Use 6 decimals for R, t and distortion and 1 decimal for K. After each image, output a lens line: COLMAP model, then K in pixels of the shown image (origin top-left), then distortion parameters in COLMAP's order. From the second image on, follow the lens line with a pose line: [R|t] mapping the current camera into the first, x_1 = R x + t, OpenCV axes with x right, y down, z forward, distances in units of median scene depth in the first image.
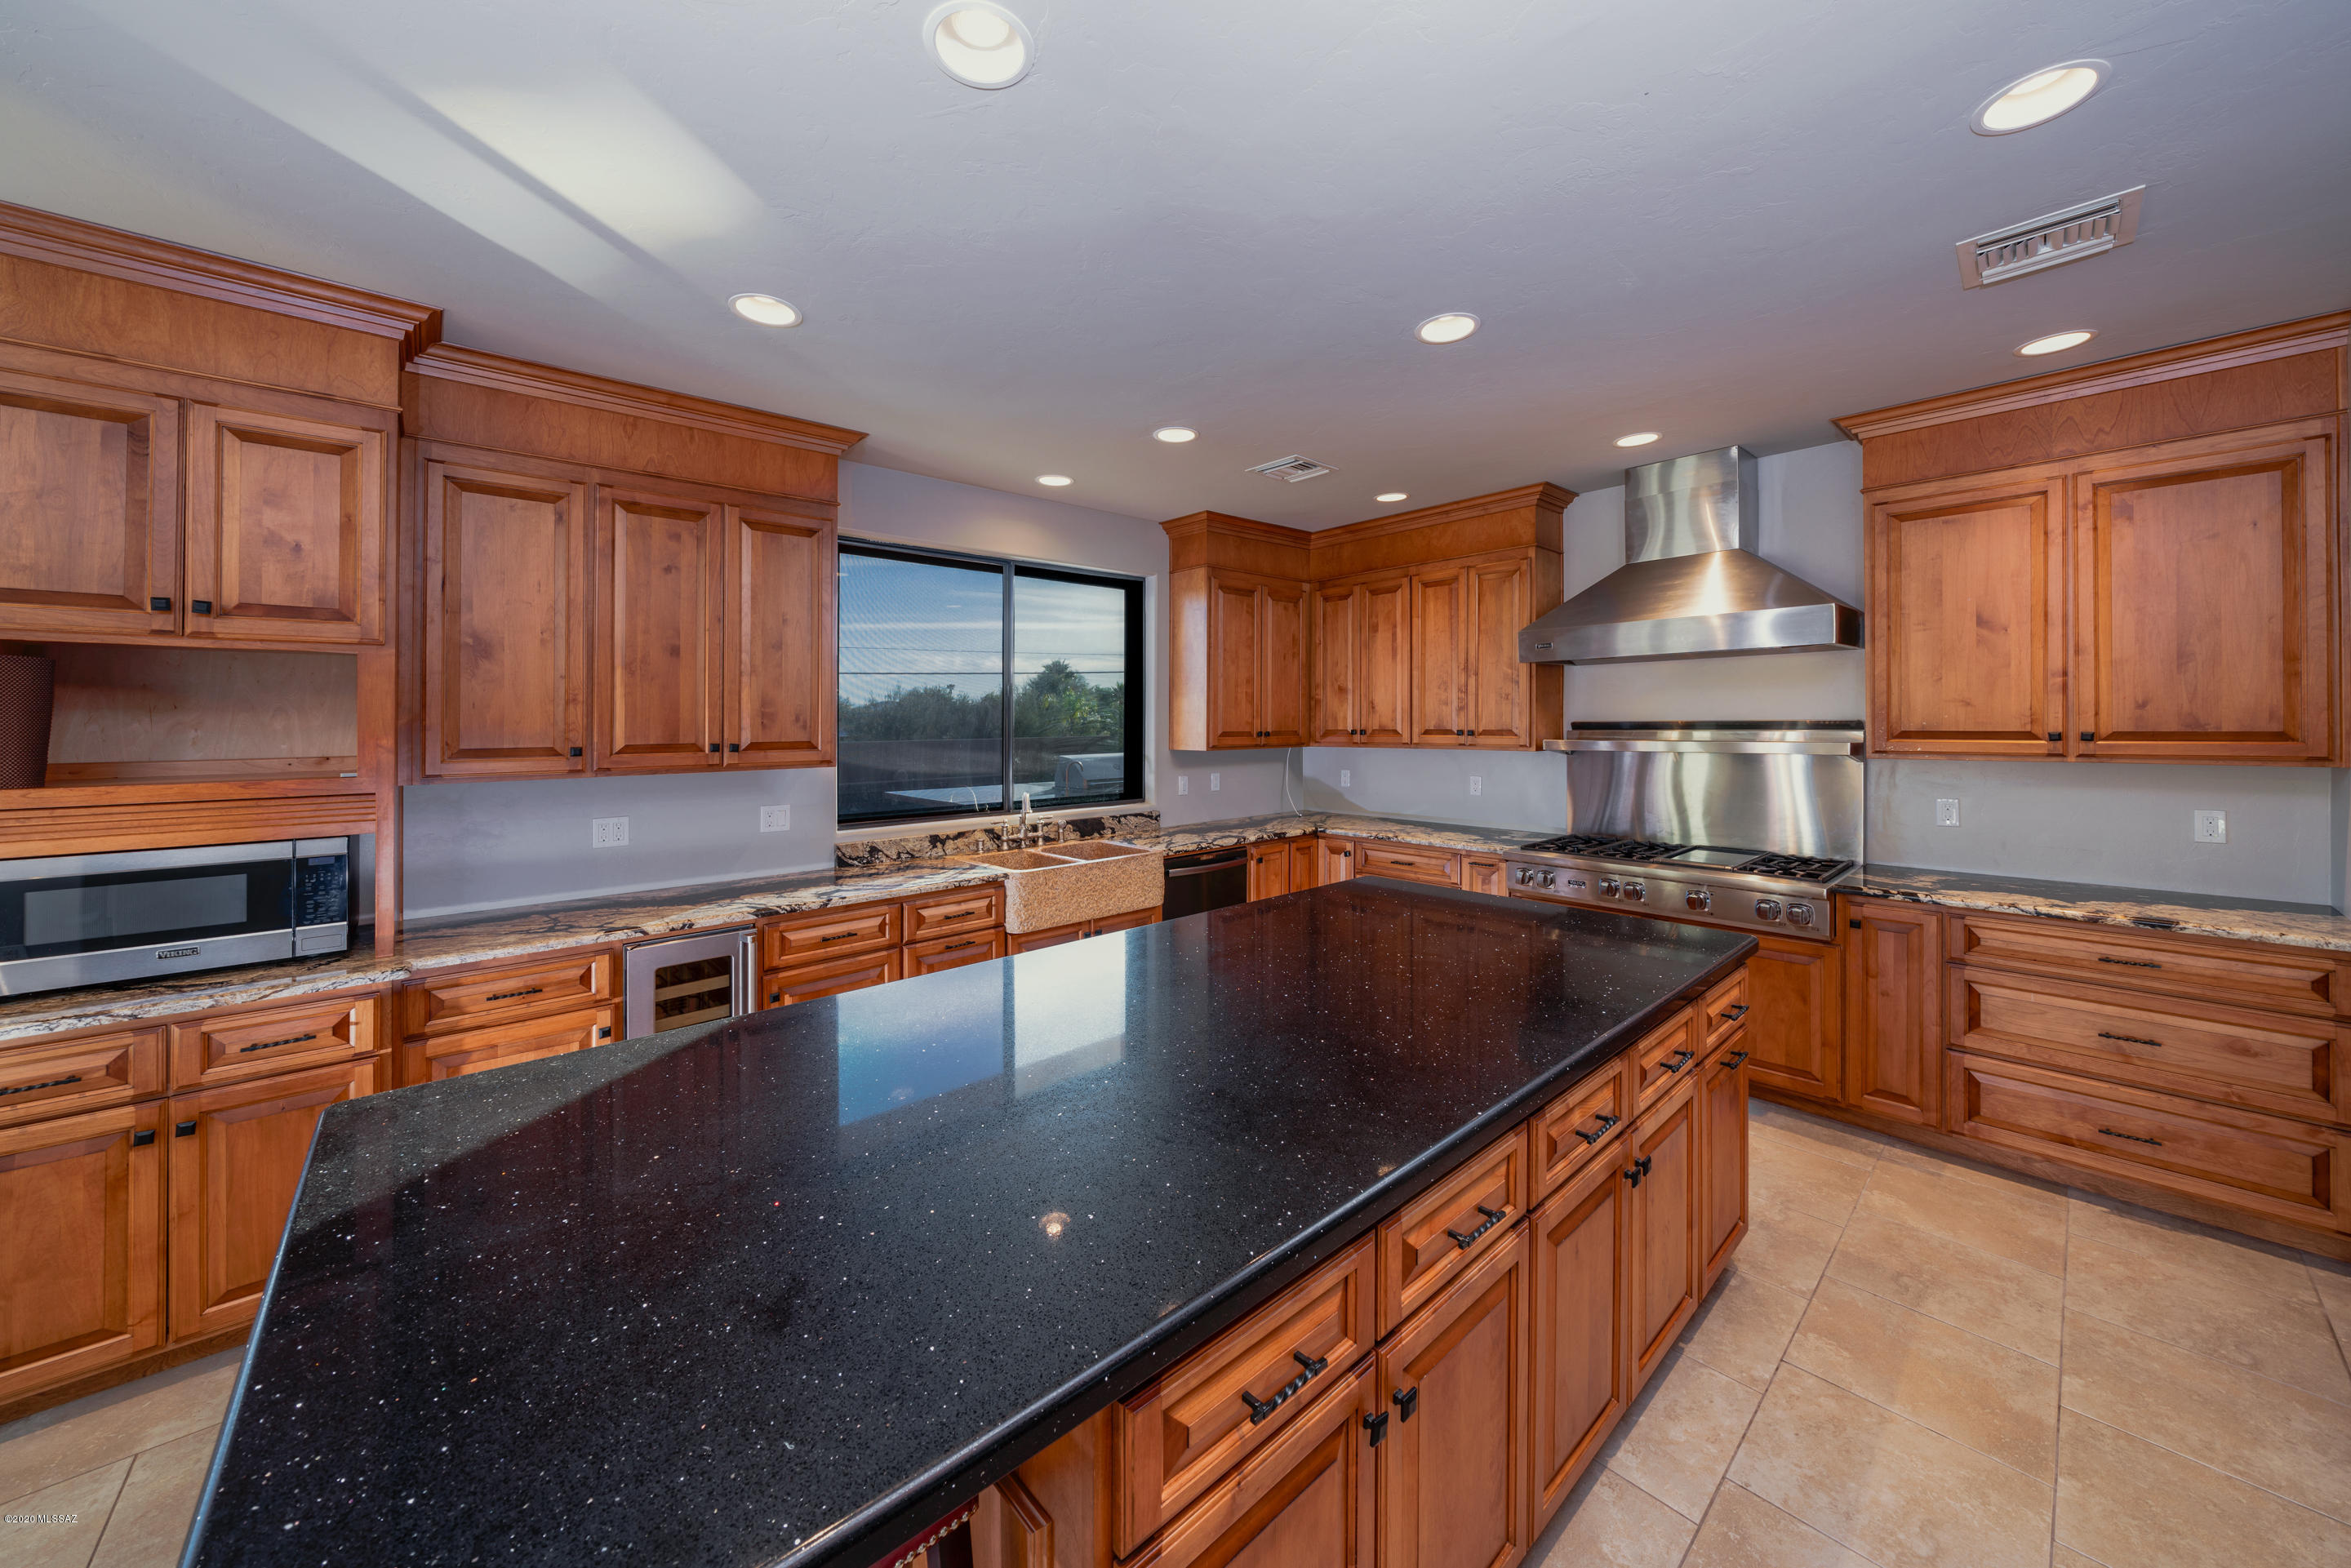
lens RADIAL K [[853.9, 0, 1137.5], [0, 853.9, 722.6], [0, 0, 1]] dist [-0.001039, -0.000072]
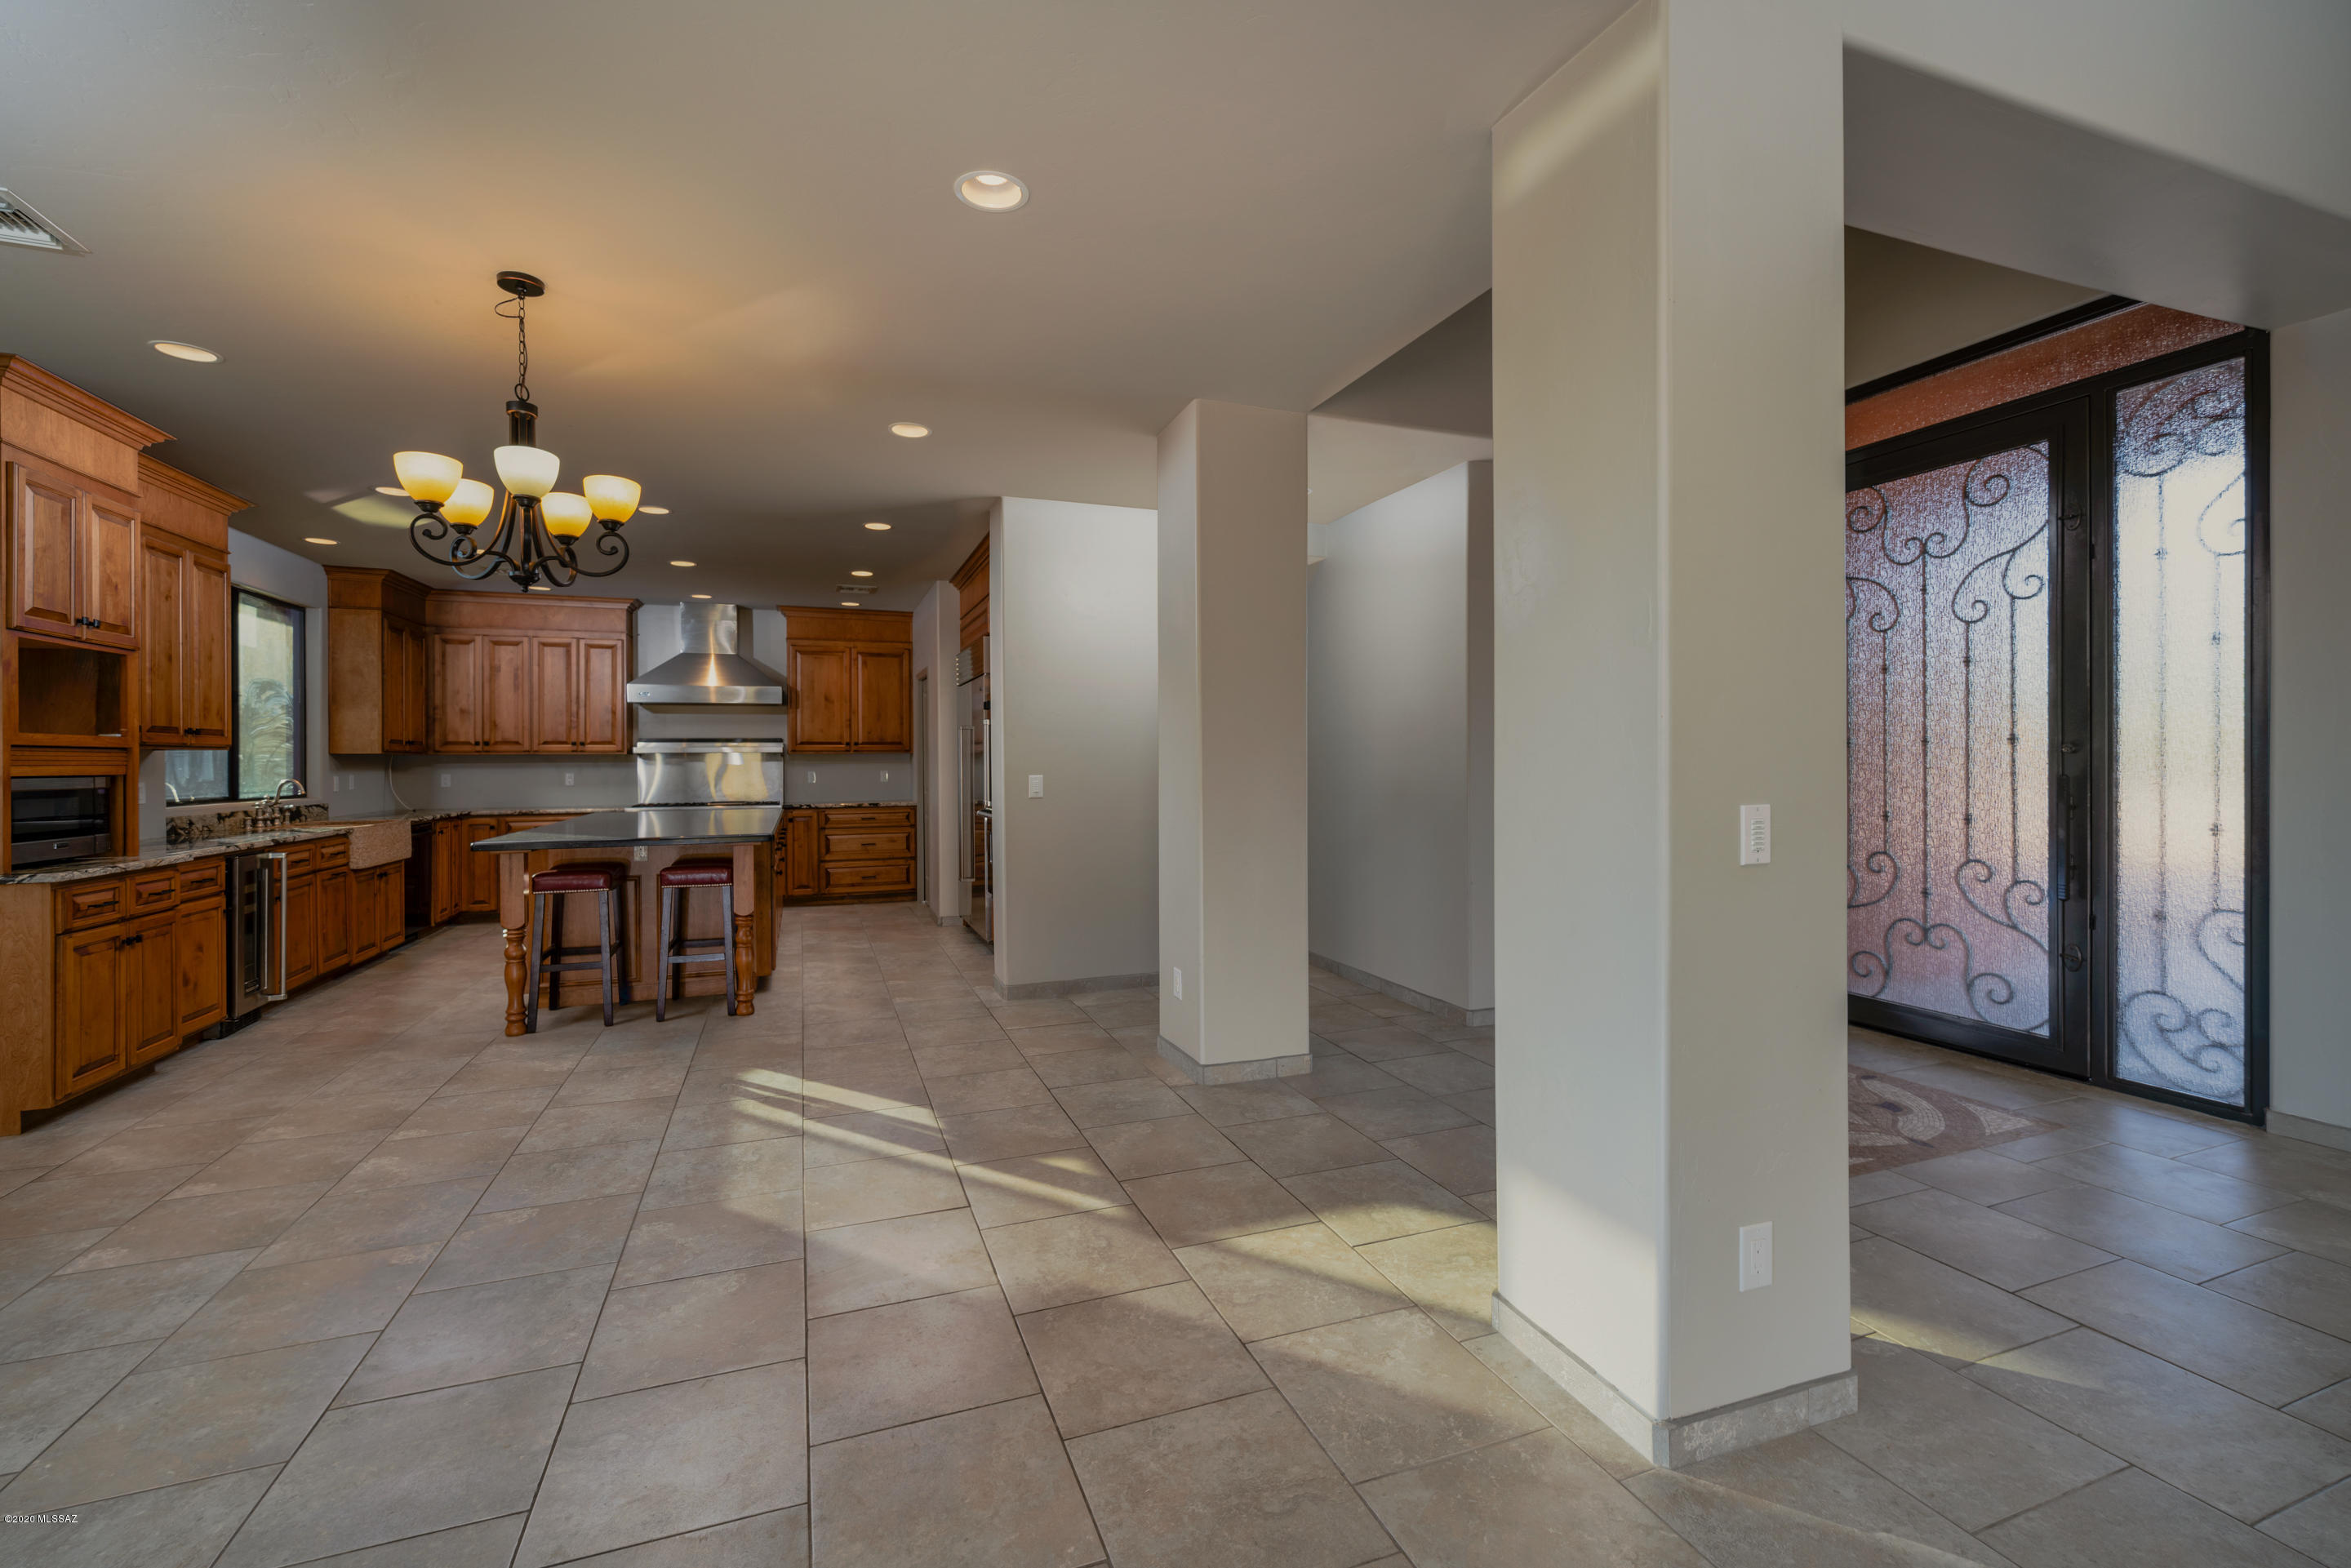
lens RADIAL K [[973.3, 0, 1170.4], [0, 973.3, 770.5], [0, 0, 1]] dist [-0.001090, -0.000089]
pose [[0.350686, -0.002845, 0.936489, -0.941792], [0.003478, 0.999992, 0.001736, 0.064556], [-0.936487, 0.002648, 0.350693, -0.674316]]
